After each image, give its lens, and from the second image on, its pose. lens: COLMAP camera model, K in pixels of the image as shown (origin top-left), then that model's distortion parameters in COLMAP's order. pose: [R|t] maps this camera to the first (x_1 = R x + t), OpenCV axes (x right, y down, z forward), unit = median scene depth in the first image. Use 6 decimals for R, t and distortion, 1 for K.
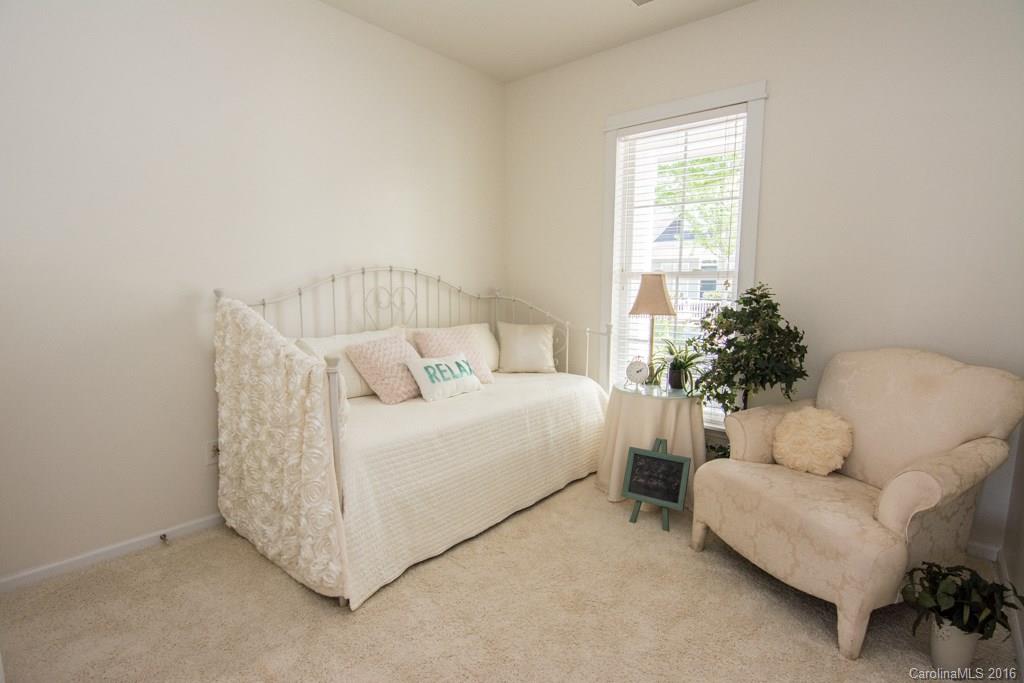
lens RADIAL K [[496.5, 0, 515.6], [0, 496.5, 343.7], [0, 0, 1]] dist [-0.007876, -0.010217]
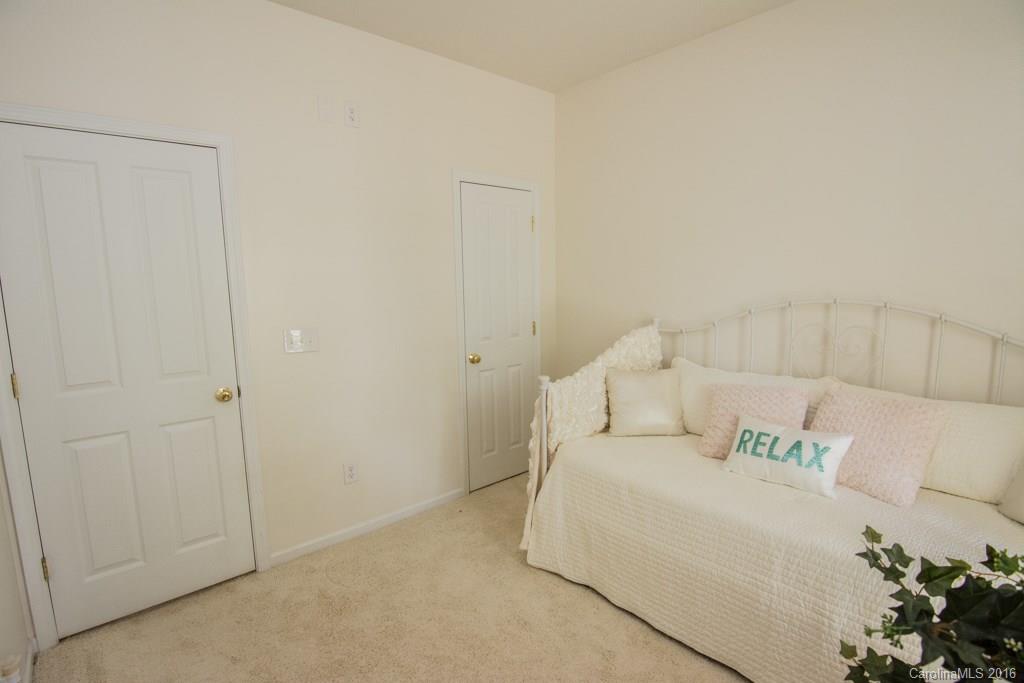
lens RADIAL K [[496.5, 0, 515.6], [0, 496.5, 343.7], [0, 0, 1]] dist [-0.007876, -0.010217]
pose [[-0.114084, 0.132277, -0.984626, 0.658226], [-0.109189, 0.983423, 0.144767, -0.172832], [0.987453, 0.124026, -0.097749, 0.726539]]
